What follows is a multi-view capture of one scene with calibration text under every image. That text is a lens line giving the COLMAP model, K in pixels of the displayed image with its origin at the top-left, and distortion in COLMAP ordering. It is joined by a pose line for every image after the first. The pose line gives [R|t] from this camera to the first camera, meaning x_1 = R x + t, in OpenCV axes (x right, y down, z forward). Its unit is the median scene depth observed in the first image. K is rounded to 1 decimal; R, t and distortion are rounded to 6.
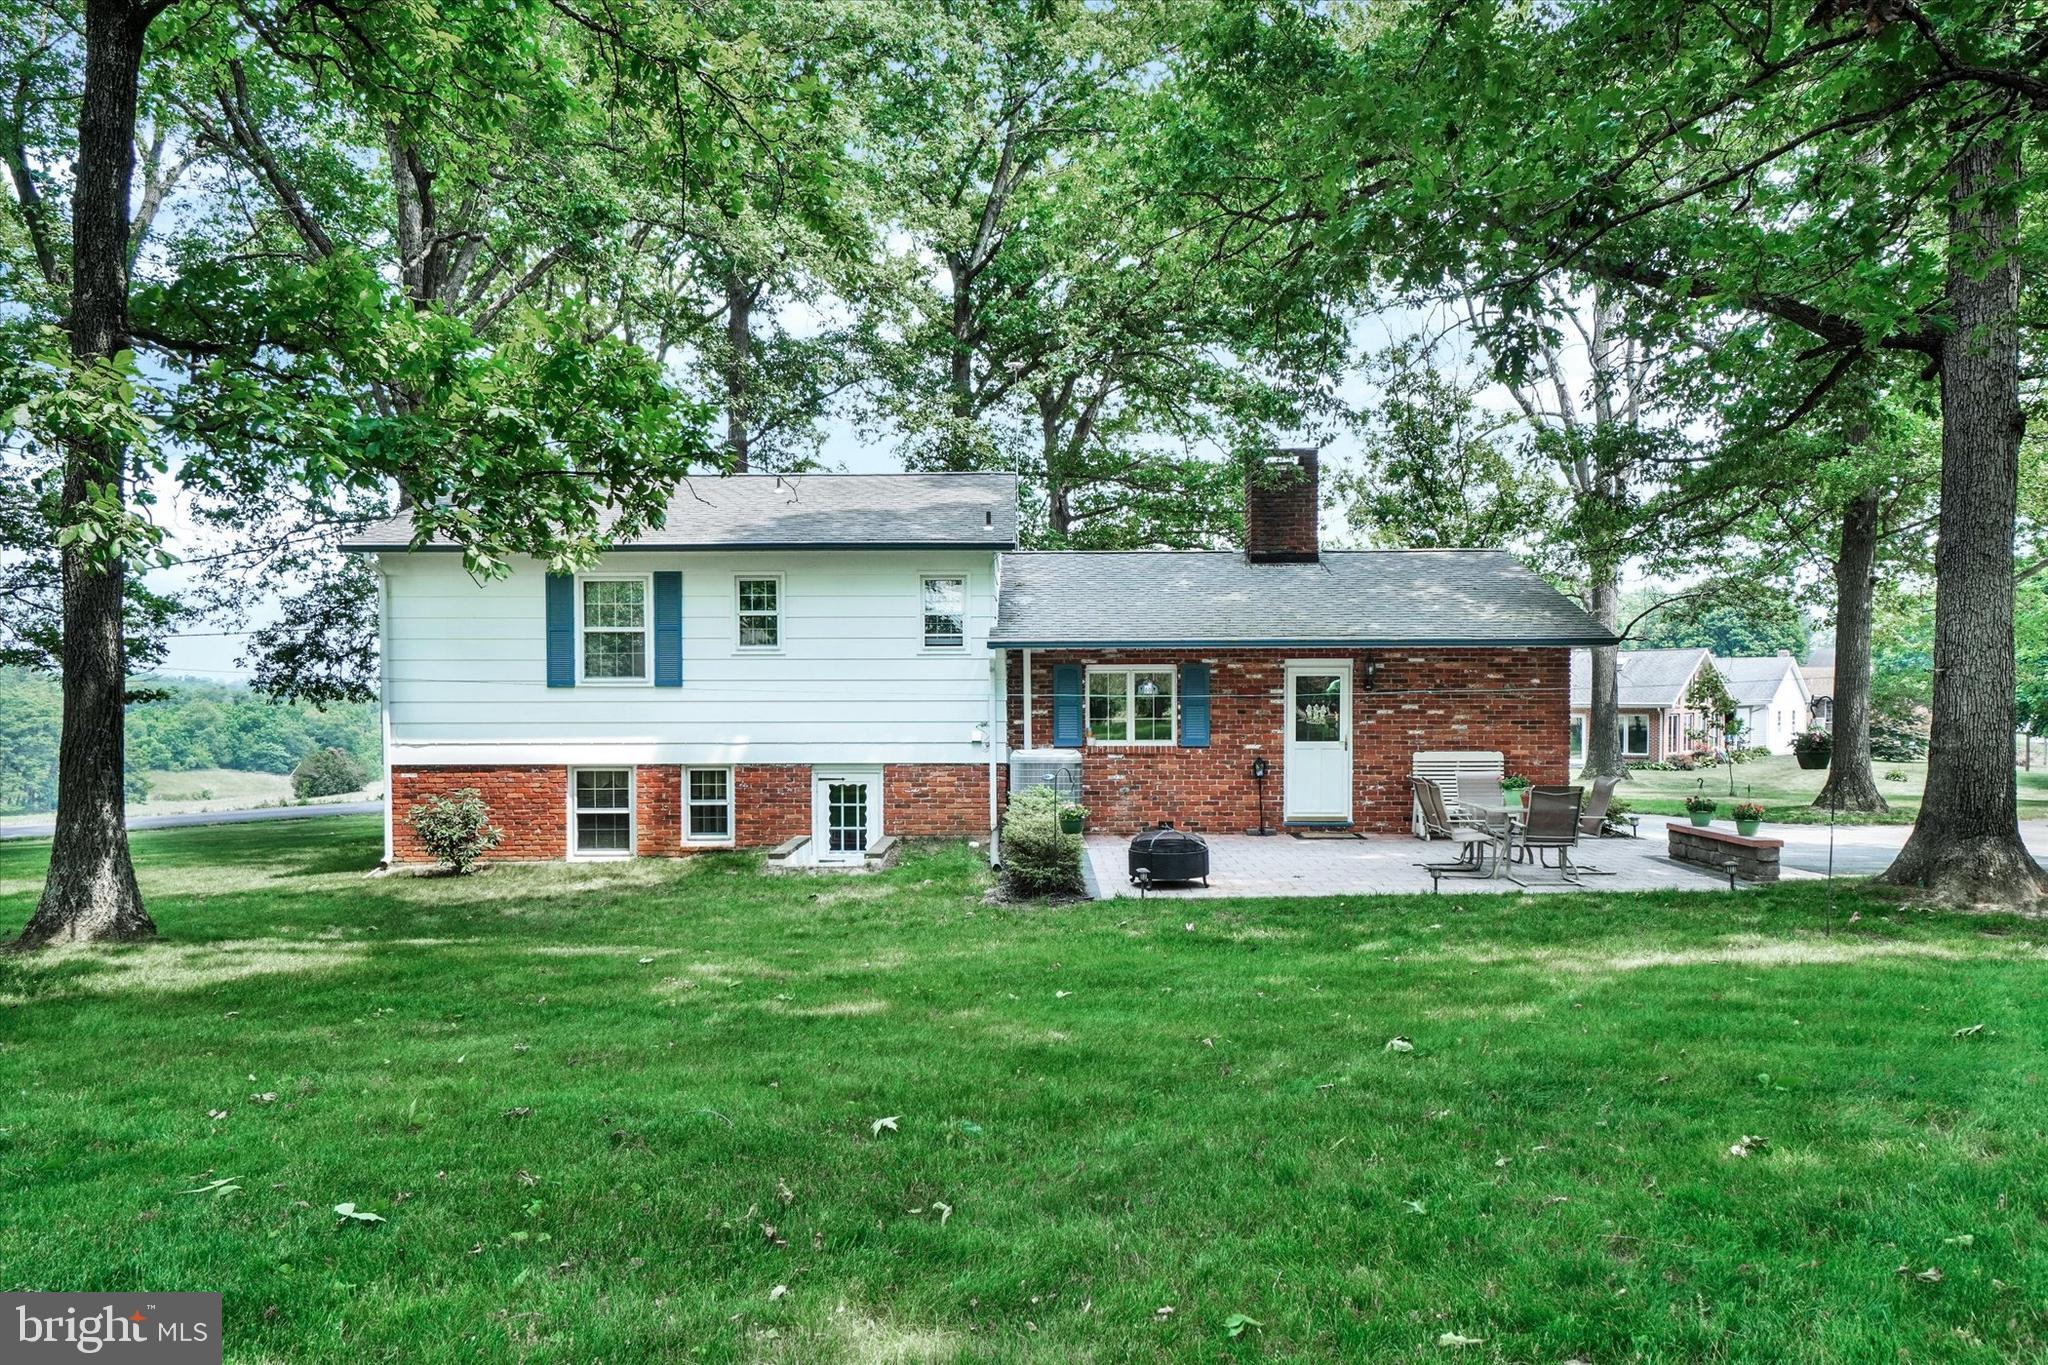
lens RADIAL K [[924.2, 0, 1026.2], [0, 924.2, 679.8], [0, 0, 1]] dist [-0.051489, 0.015322]
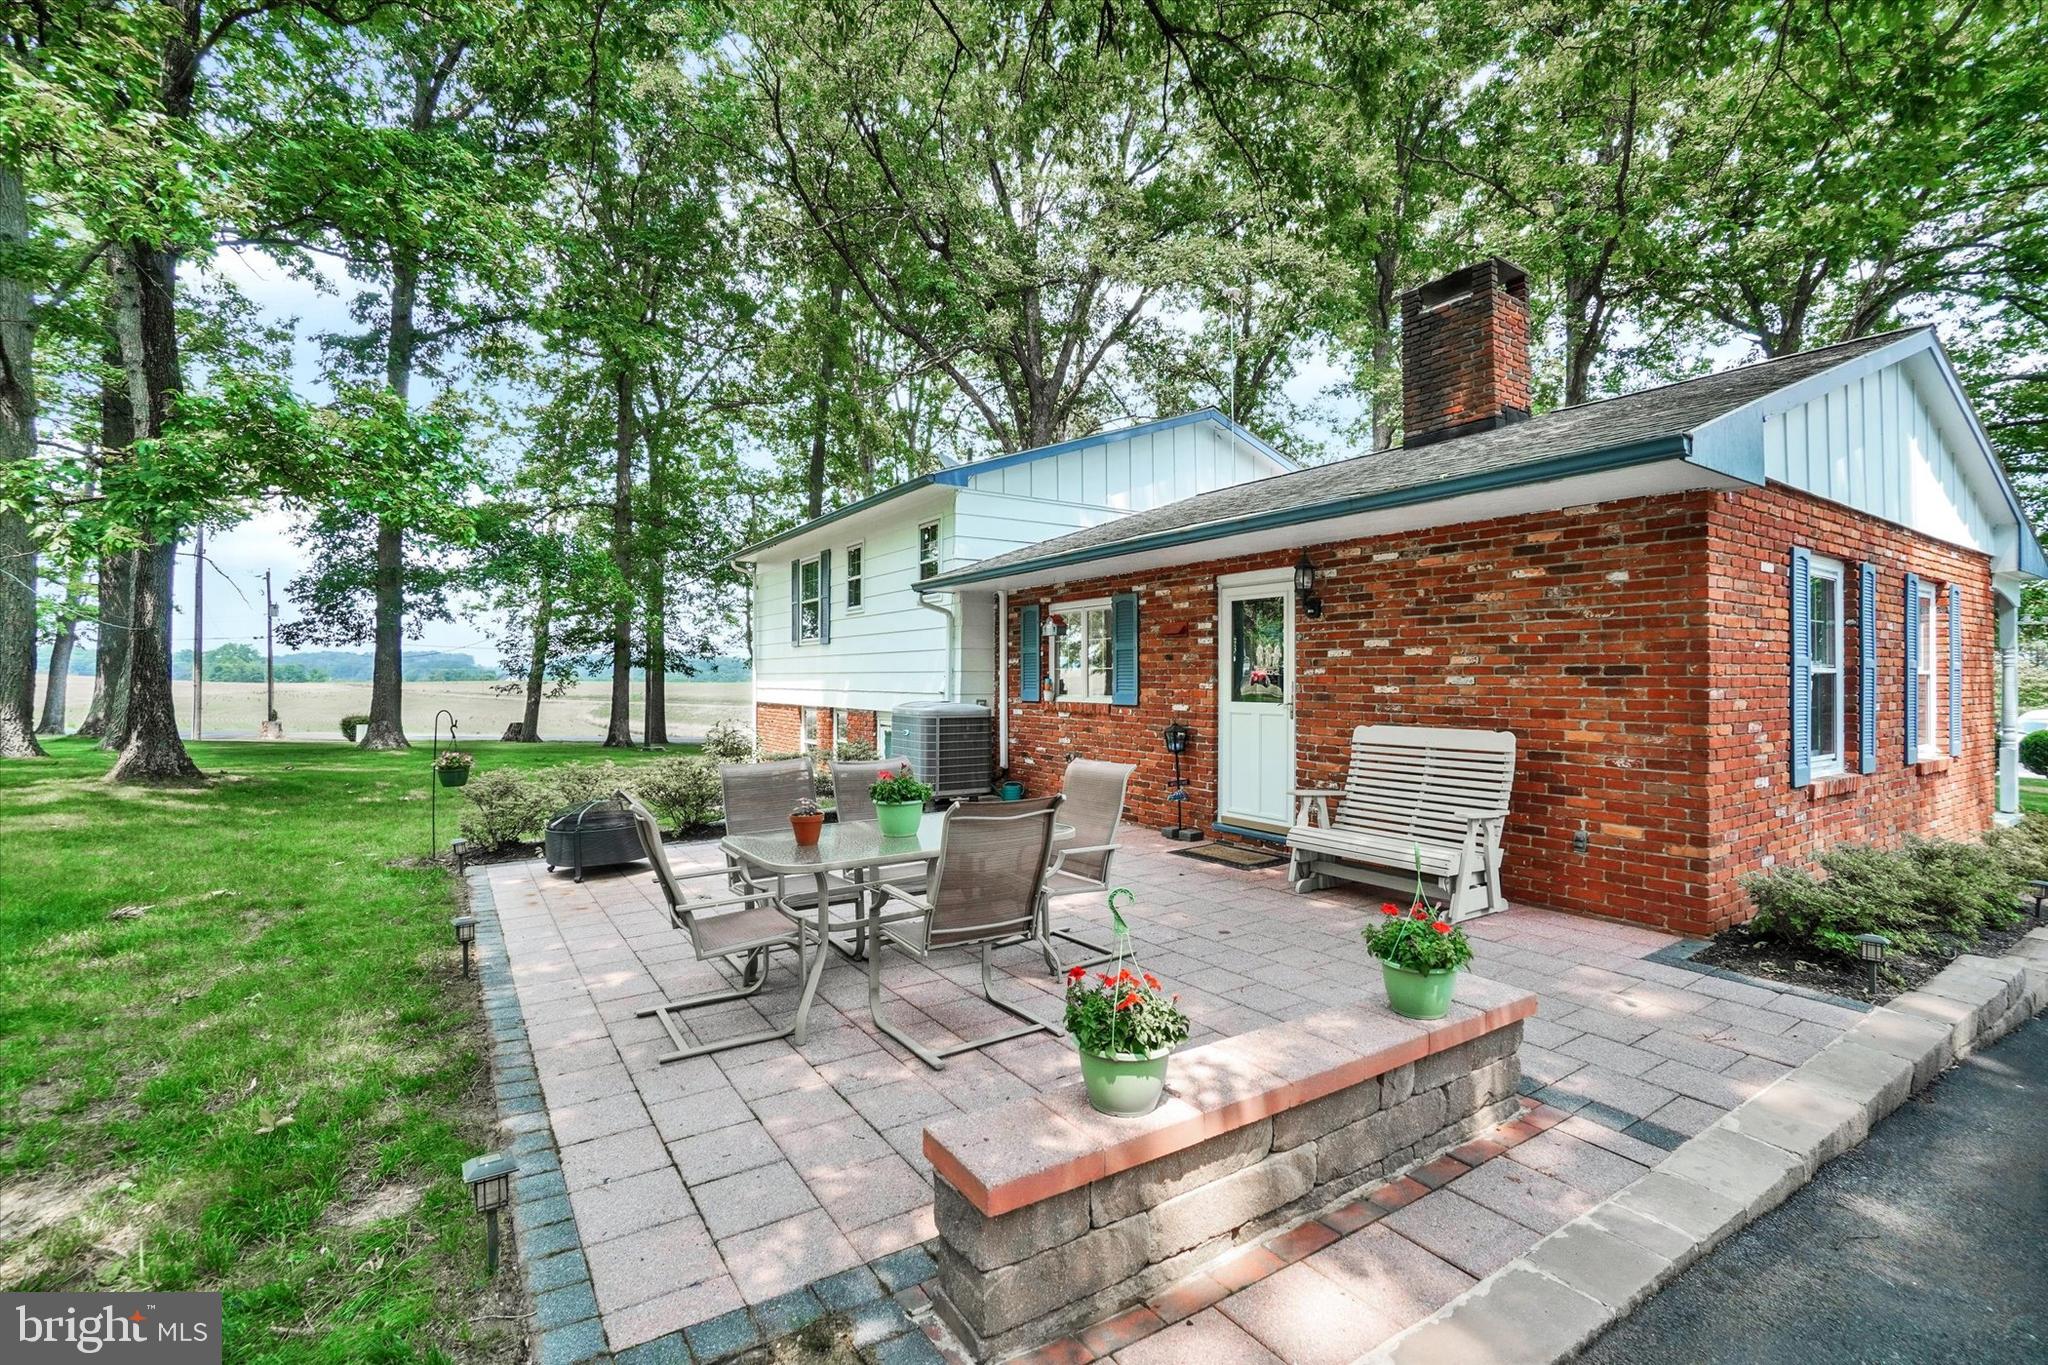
lens RADIAL K [[924.2, 0, 1026.5], [0, 924.2, 677.8], [0, 0, 1]] dist [-0.051489, 0.015322]
pose [[0.552154, 0.002105, -0.833739, 0.764465], [-0.008367, 0.999960, -0.003017, 0.053830], [0.833700, 0.008642, 0.552150, 0.523937]]
